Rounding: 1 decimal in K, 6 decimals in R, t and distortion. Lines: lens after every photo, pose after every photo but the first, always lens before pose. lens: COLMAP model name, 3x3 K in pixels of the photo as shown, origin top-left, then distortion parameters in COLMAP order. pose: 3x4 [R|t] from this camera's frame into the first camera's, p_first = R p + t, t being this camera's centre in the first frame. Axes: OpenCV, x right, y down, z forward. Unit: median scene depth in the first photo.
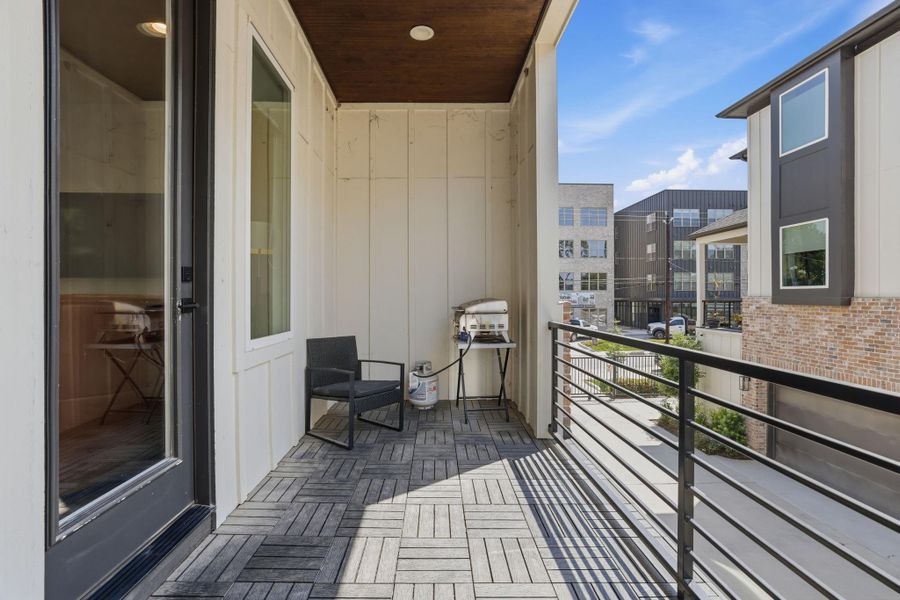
lens RADIAL K [[462.5, 0, 448.7], [0, 462.5, 298.6], [0, 0, 1]] dist [0.000485, -0.000006]
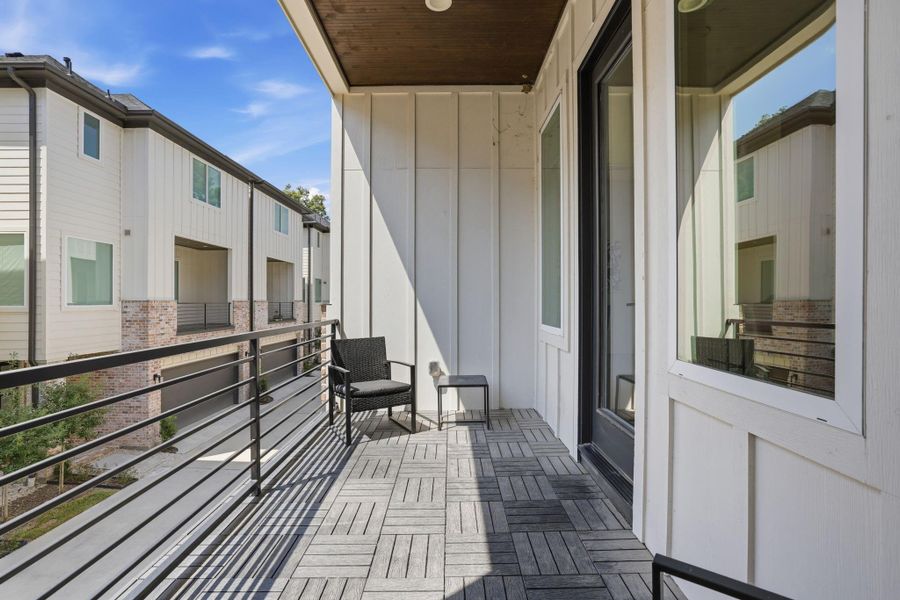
lens RADIAL K [[462.5, 0, 452.5], [0, 462.5, 298.3], [0, 0, 1]] dist [0.000485, -0.000006]
pose [[-0.999811, -0.000938, 0.019426, -0.139141], [-0.000874, 0.999994, 0.003308, -0.003772], [-0.019429, 0.003290, -0.999806, 2.025500]]
